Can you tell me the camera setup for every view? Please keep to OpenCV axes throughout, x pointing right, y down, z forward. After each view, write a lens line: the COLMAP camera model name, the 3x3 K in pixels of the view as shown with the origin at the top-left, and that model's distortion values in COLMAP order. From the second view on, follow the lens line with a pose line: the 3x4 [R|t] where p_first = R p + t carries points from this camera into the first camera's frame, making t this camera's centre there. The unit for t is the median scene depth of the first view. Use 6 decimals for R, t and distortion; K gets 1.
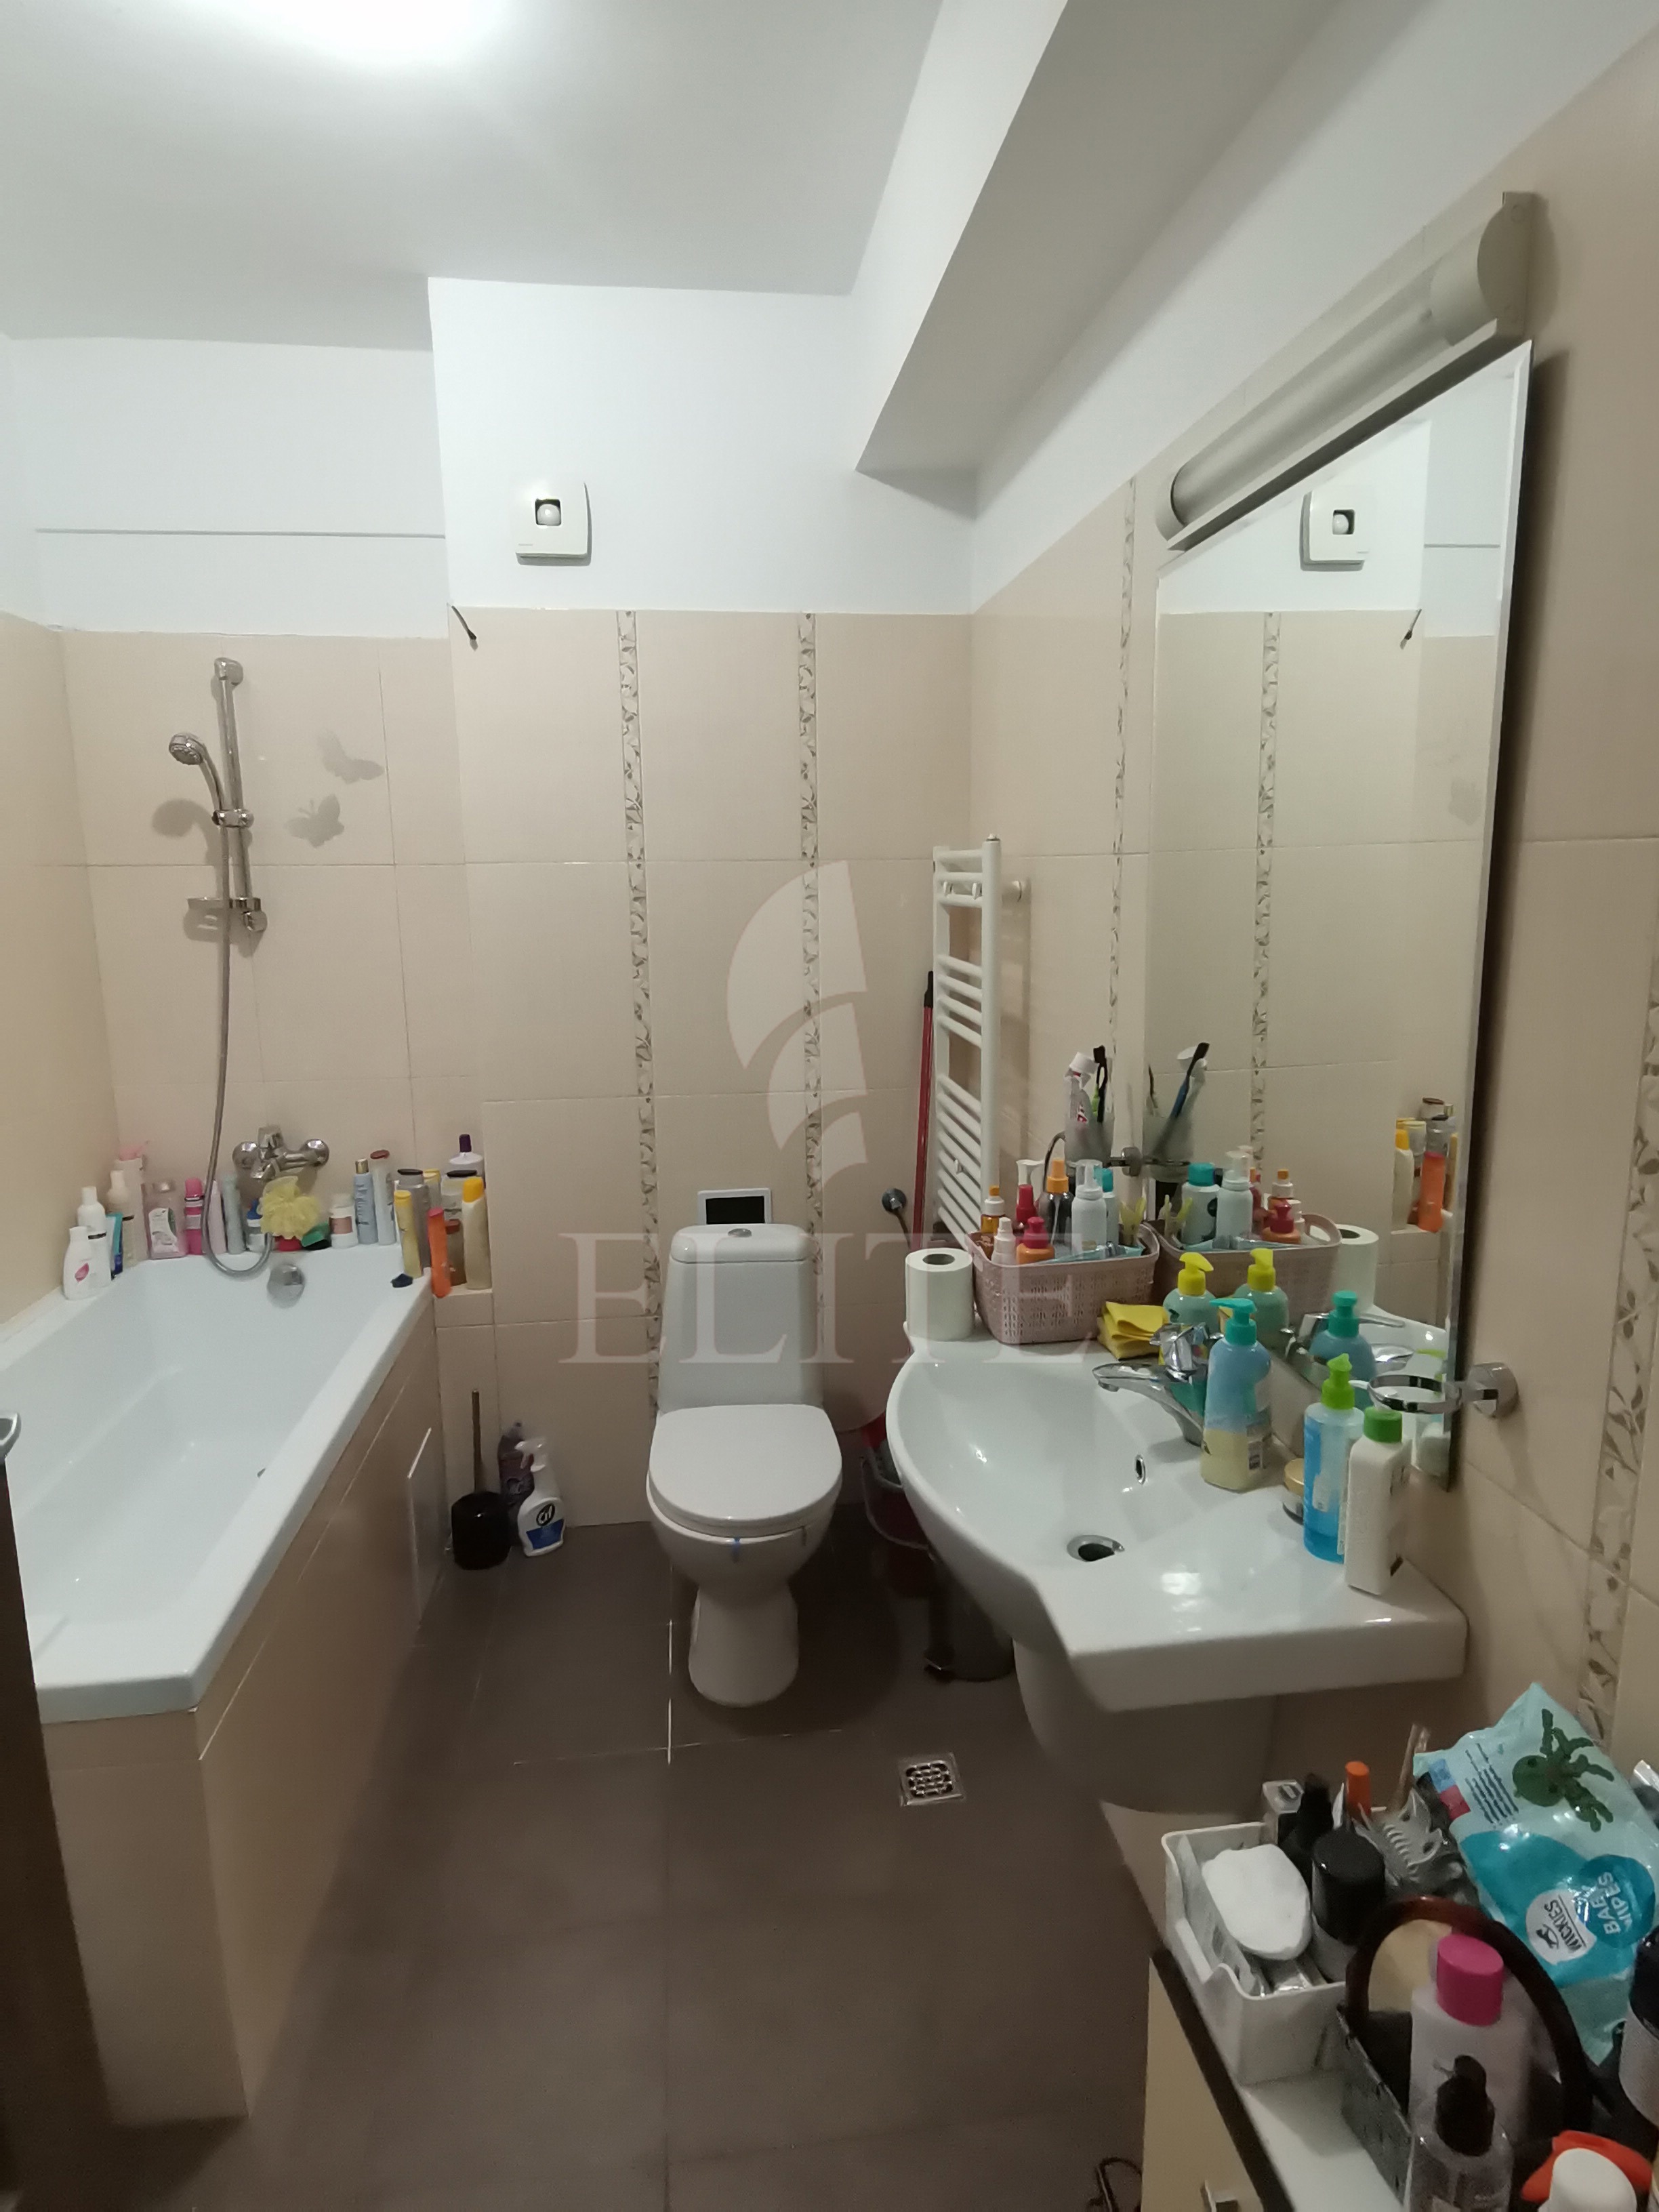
lens RADIAL K [[1250.7, 0, 830.8], [0, 1250.7, 1096.4], [0, 0, 1]] dist [0.026898, -0.010760]
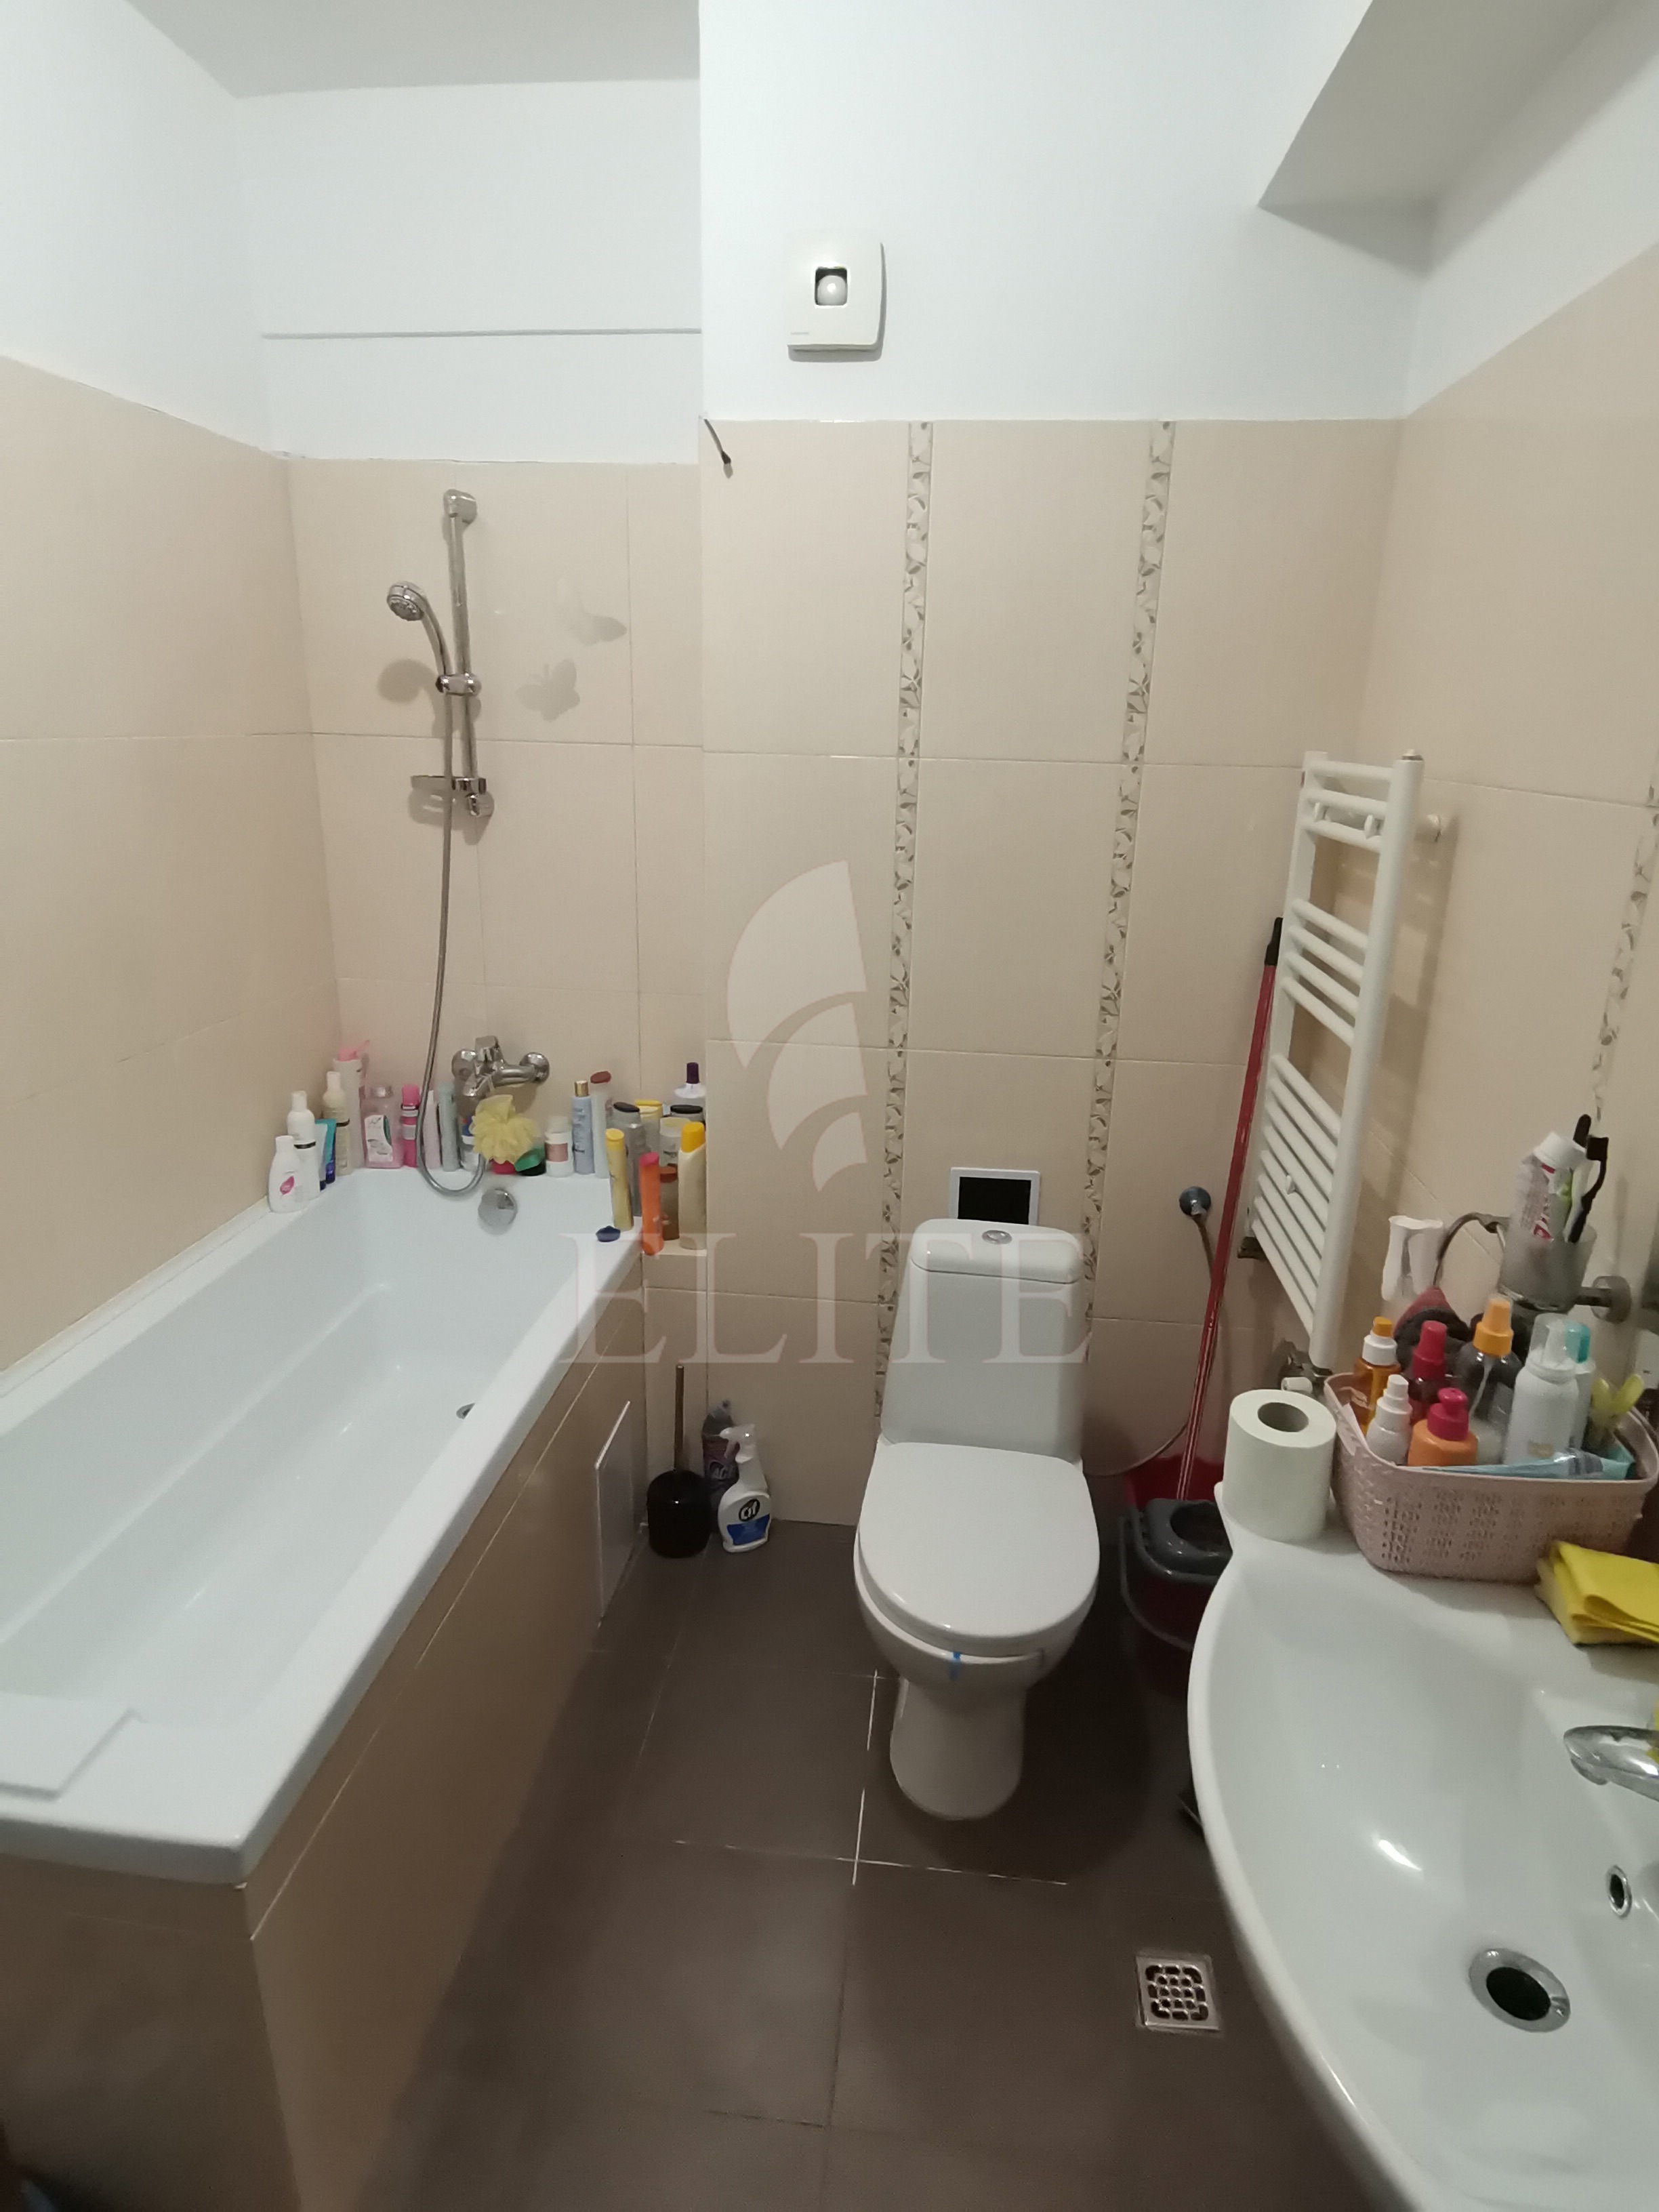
lens RADIAL K [[1250.7, 0, 833.1], [0, 1250.7, 1100.6], [0, 0, 1]] dist [0.026898, -0.010760]
pose [[0.973666, 0.097755, -0.205956, -0.017043], [-0.073748, 0.989886, 0.121191, -0.065352], [0.215720, -0.102810, 0.971028, 0.197317]]
